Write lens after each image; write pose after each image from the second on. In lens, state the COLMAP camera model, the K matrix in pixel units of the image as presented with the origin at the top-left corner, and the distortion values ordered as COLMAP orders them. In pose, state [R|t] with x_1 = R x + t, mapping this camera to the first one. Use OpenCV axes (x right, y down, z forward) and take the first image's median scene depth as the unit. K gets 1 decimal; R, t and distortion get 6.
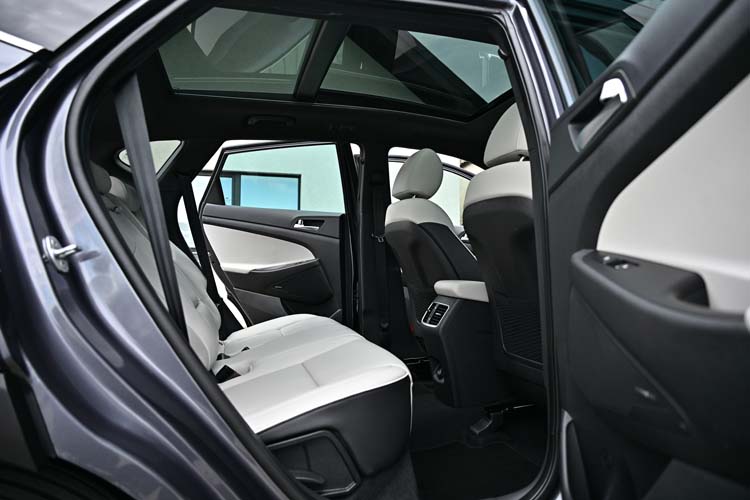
lens RADIAL K [[480.0, 0, 374.5], [0, 480.0, 249.4], [0, 0, 1]] dist [-0.004823, -0.003920]
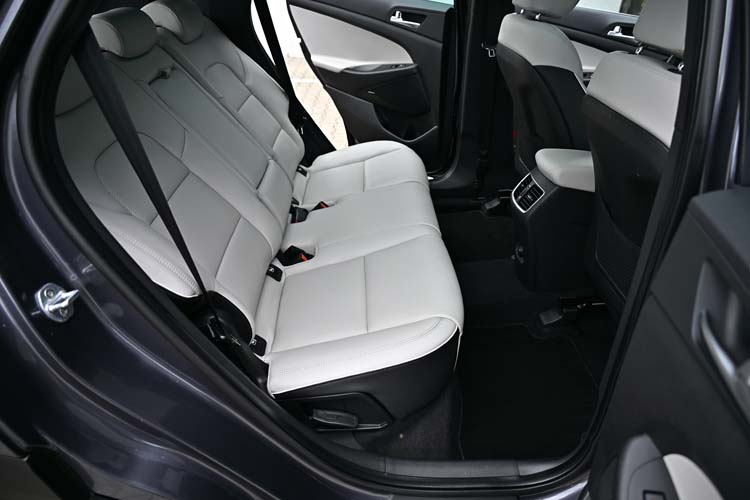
lens RADIAL K [[480.0, 0, 375.3], [0, 480.0, 251.7], [0, 0, 1]] dist [-0.004823, -0.003920]
pose [[0.967055, 0.150113, -0.205596, 0.039003], [-0.015837, 0.841546, 0.539953, -0.169067], [0.254073, -0.518909, 0.816199, 0.122341]]
